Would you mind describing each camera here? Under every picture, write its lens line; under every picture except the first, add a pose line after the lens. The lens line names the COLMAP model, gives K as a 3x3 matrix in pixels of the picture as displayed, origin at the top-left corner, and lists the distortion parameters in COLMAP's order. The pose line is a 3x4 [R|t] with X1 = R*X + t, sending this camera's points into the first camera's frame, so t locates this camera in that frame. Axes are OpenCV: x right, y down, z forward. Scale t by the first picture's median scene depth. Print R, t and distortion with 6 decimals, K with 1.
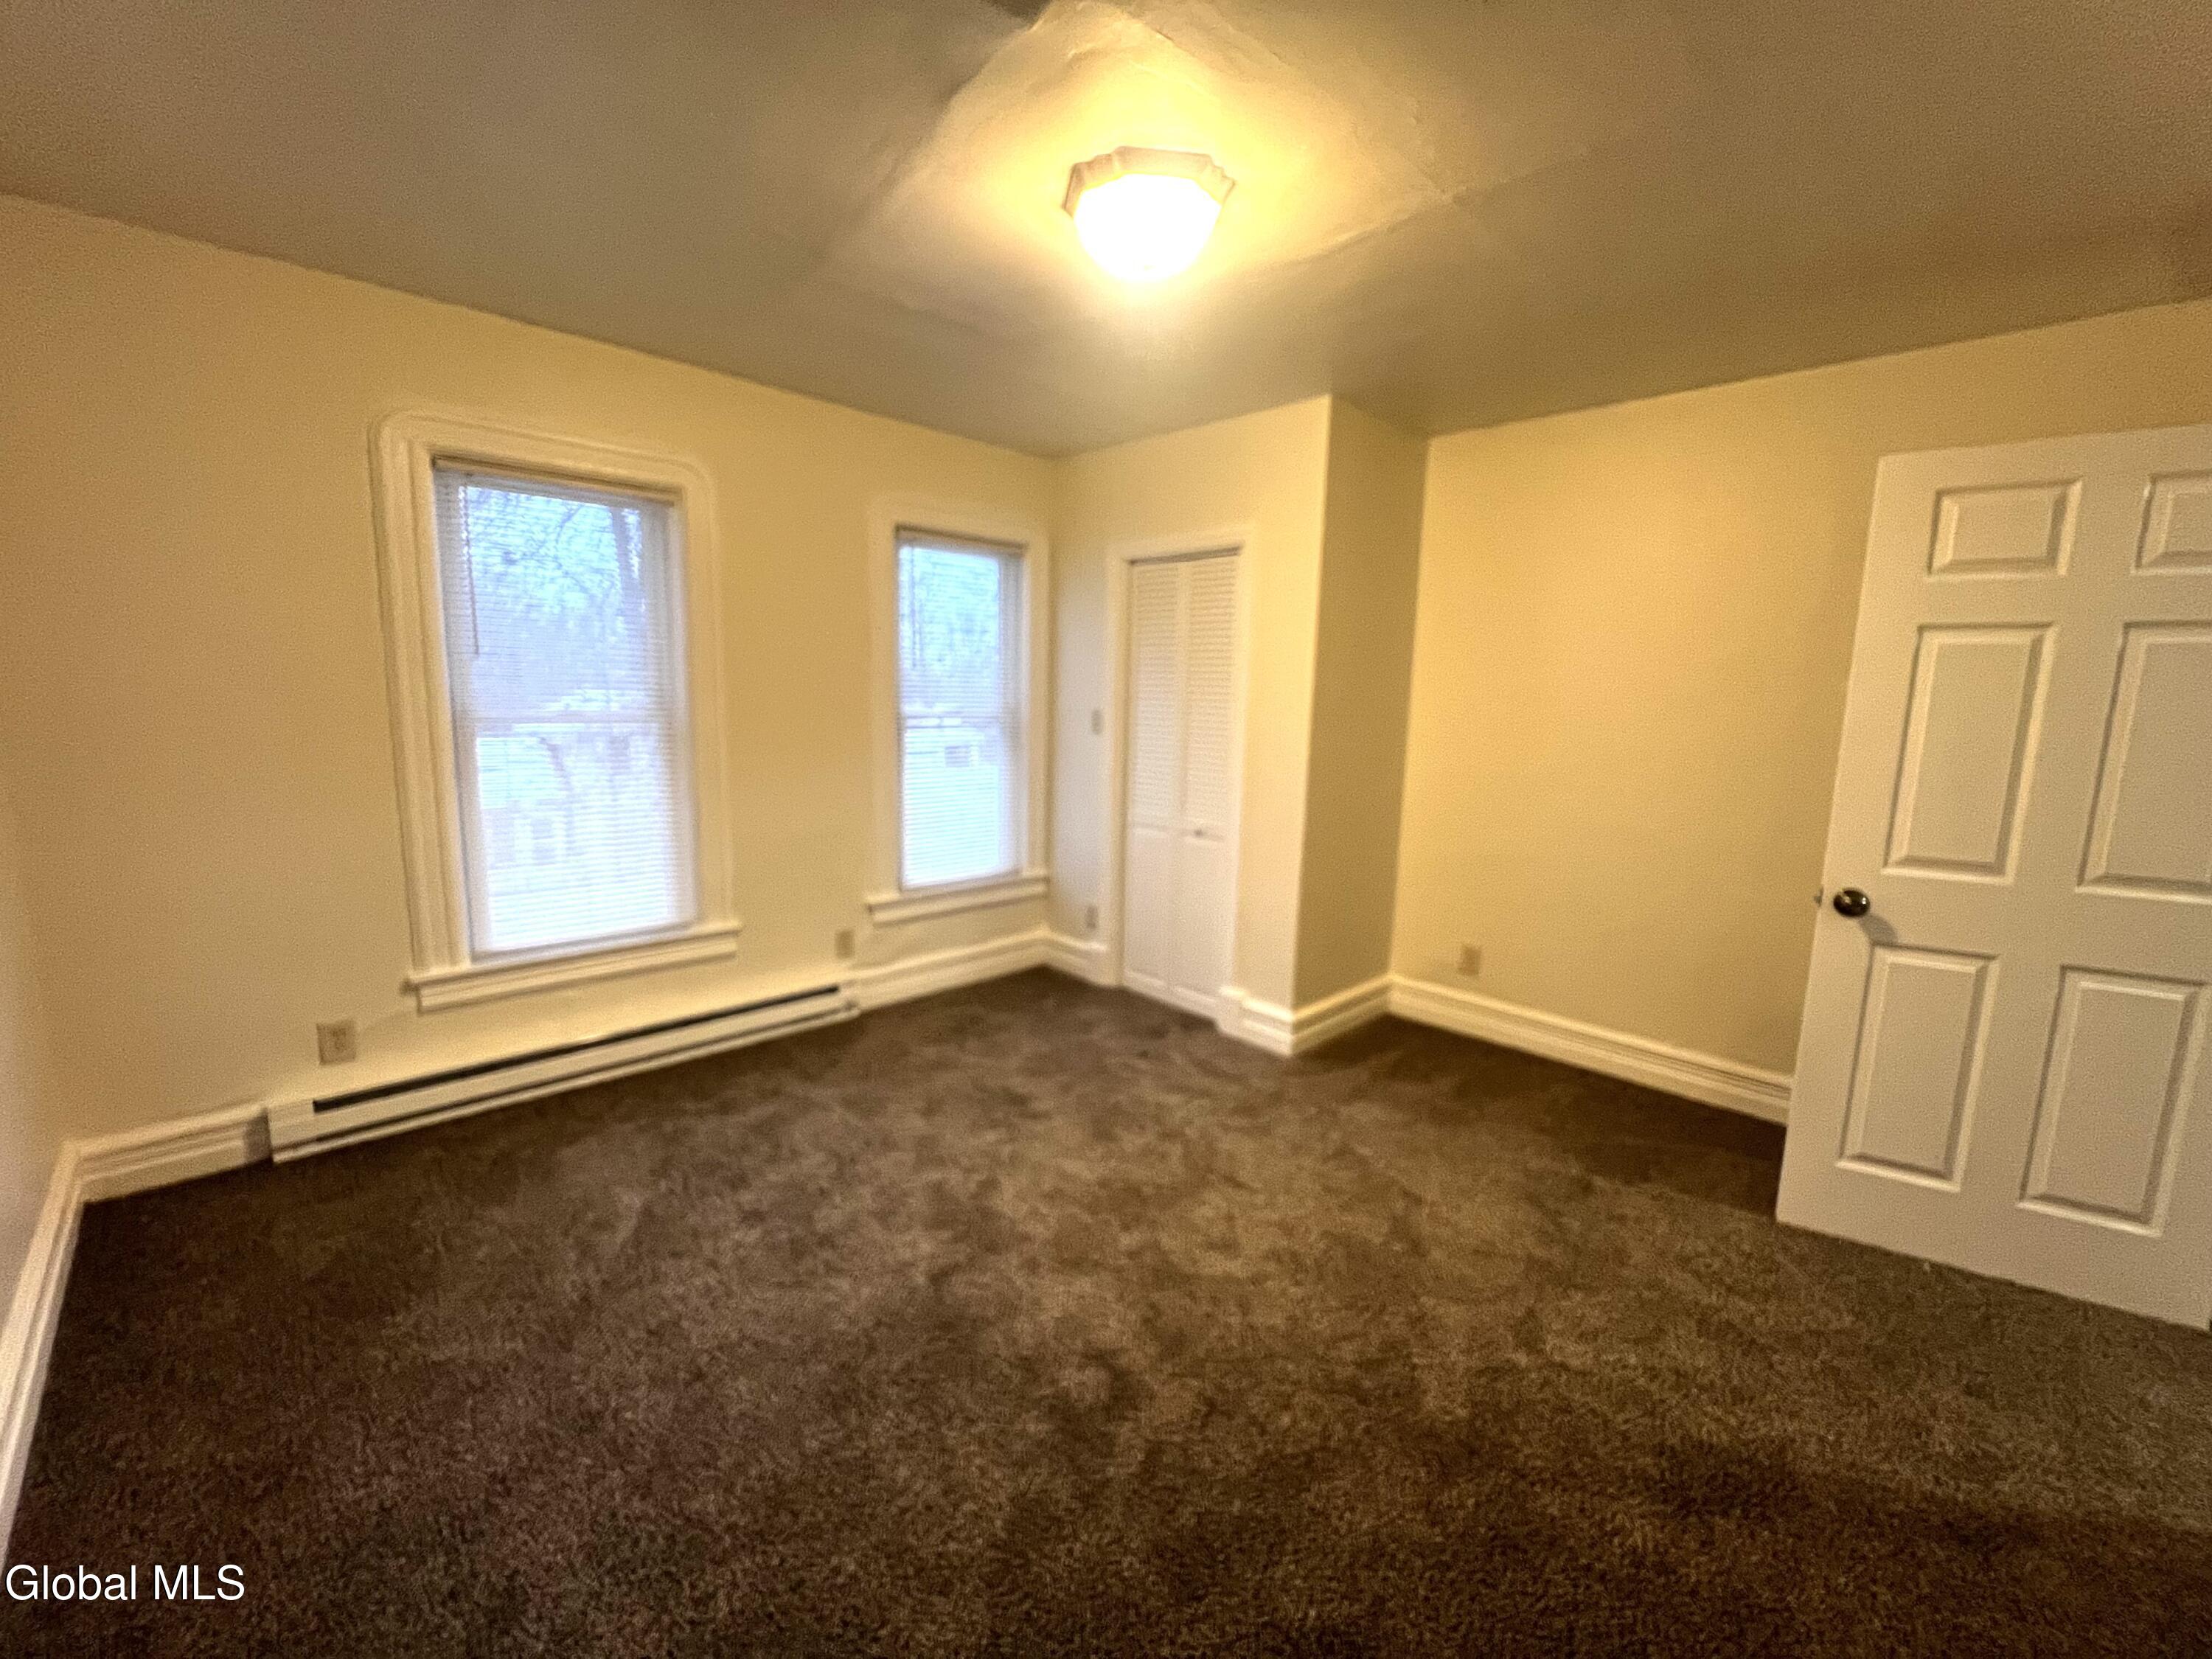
lens RADIAL K [[907.4, 0, 1097.3], [0, 907.4, 830.1], [0, 0, 1]] dist [-0.000920, 0.000919]
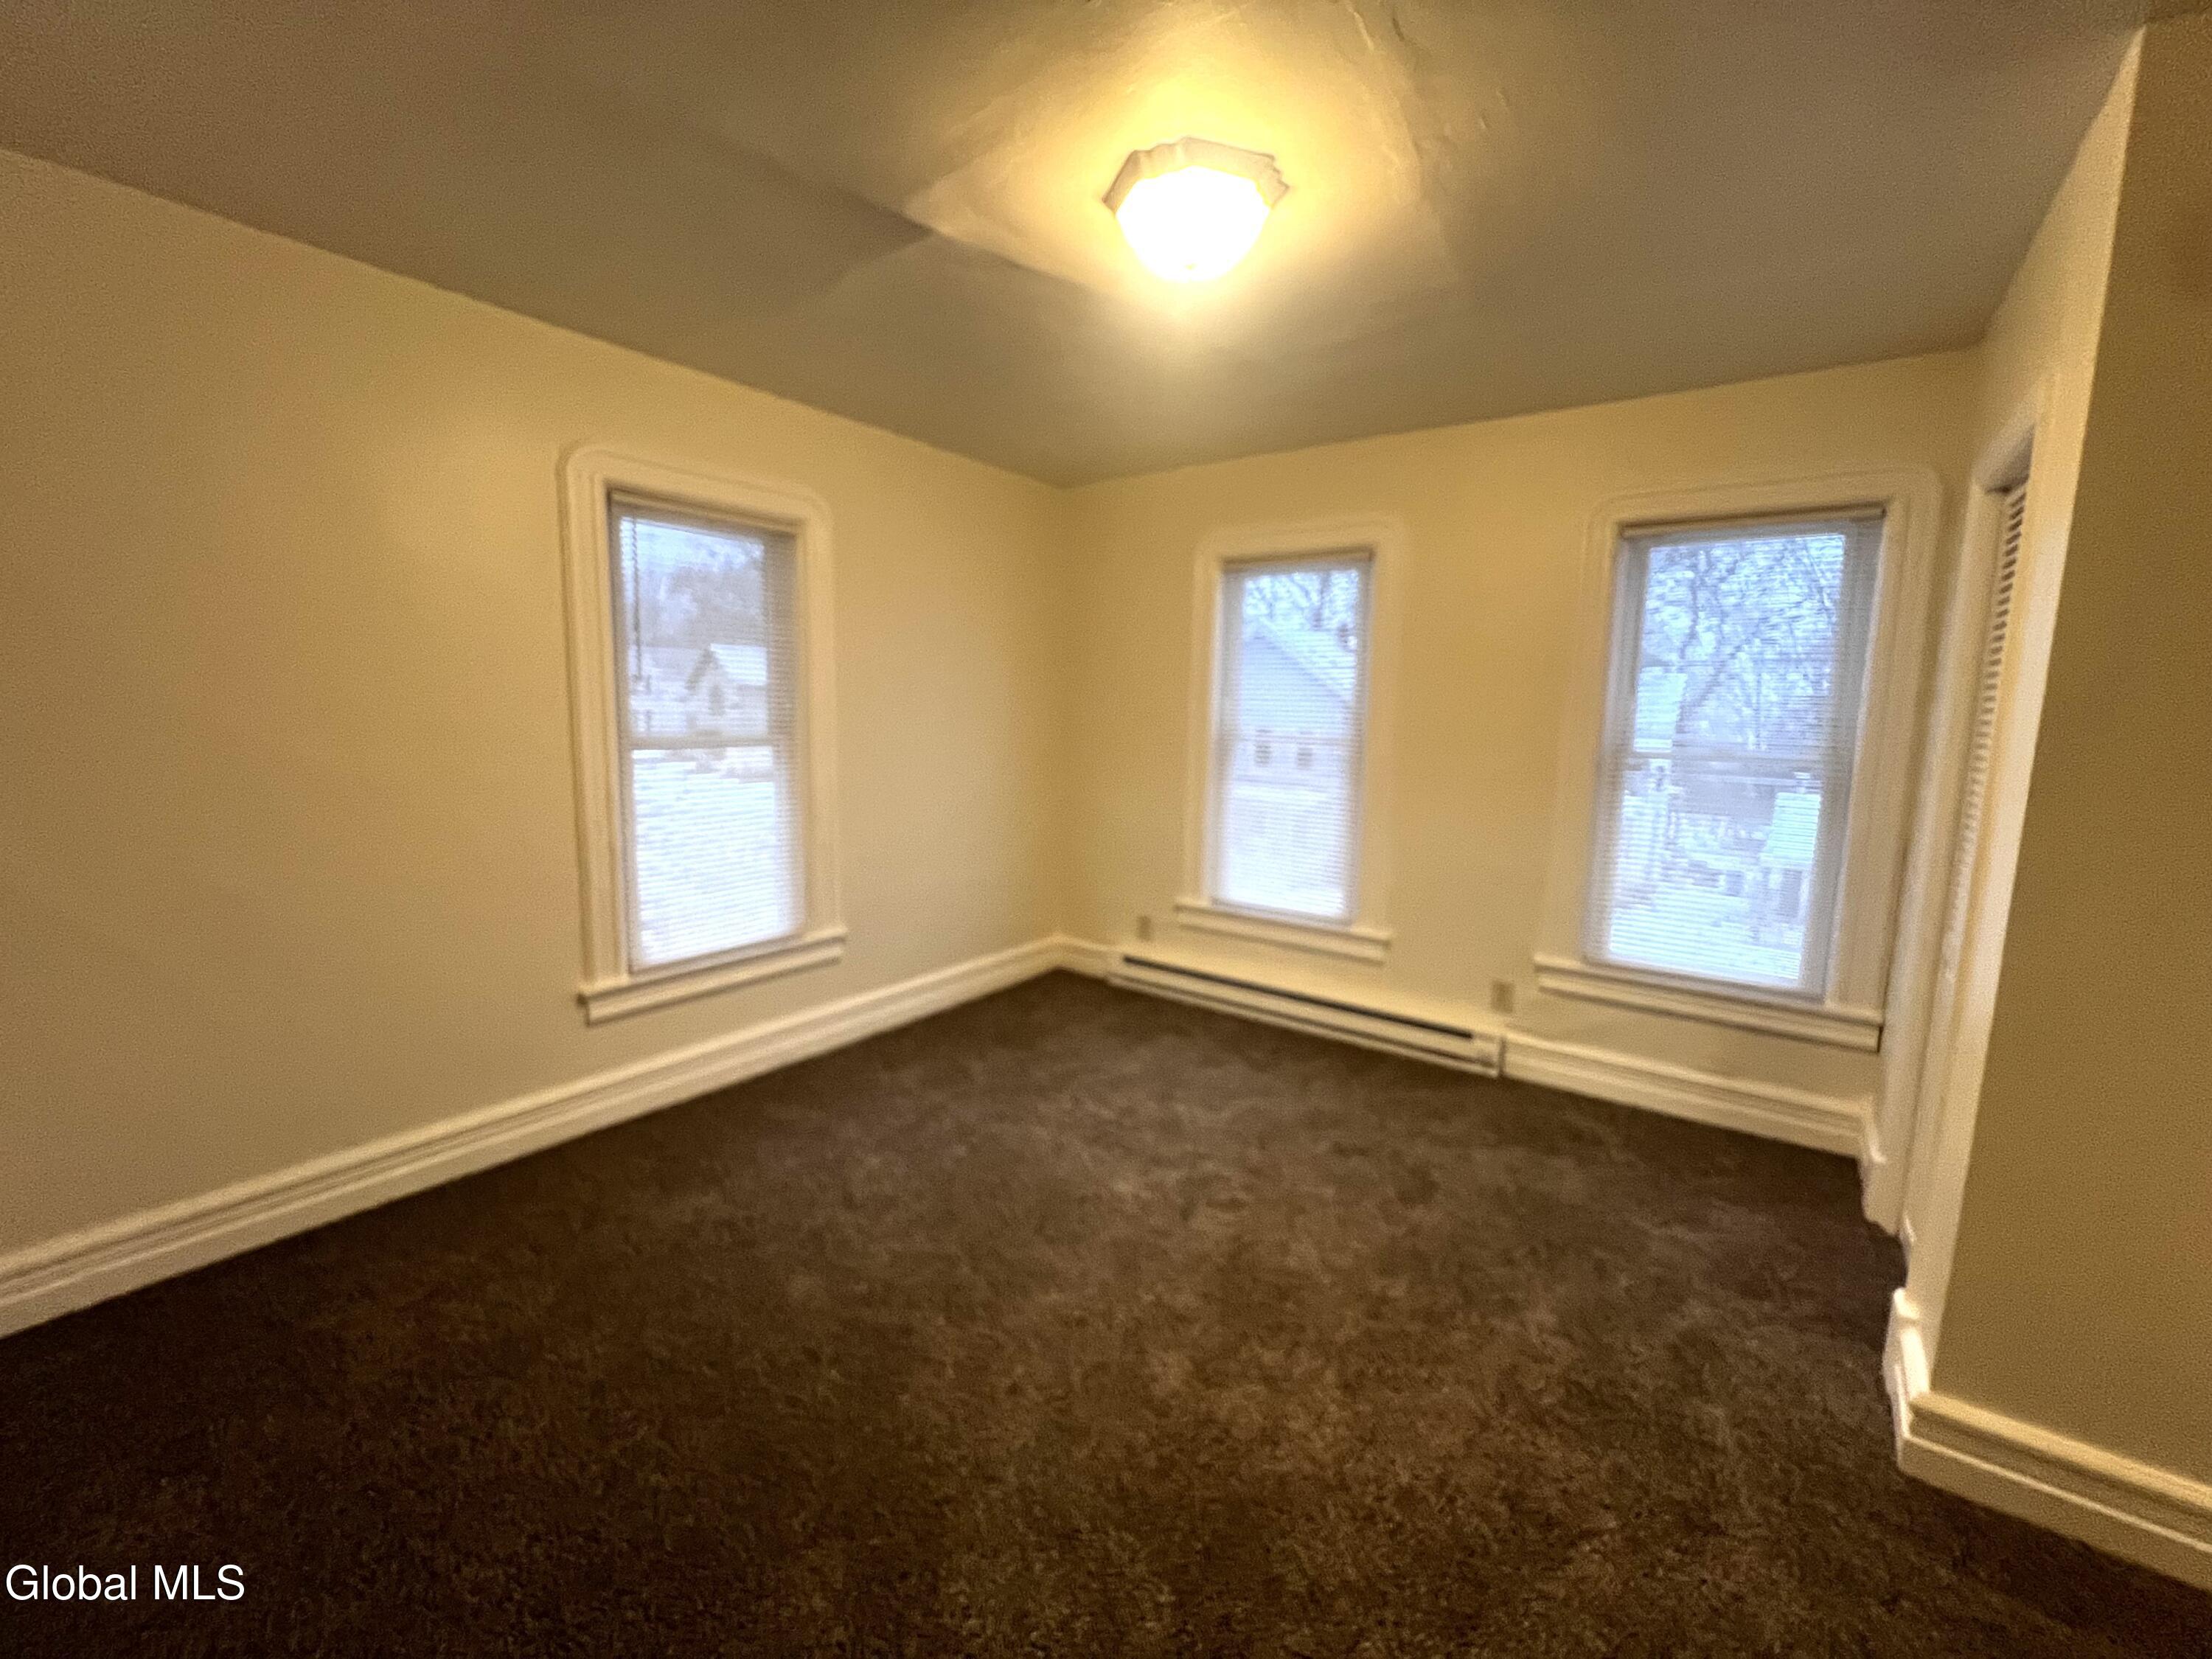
lens RADIAL K [[907.4, 0, 1097.3], [0, 907.4, 830.1], [0, 0, 1]] dist [-0.000920, 0.000919]
pose [[0.175213, 0.121658, -0.976985, 0.616072], [-0.167228, 0.981594, 0.092242, -0.065654], [0.970224, 0.147218, 0.192333, 0.468324]]
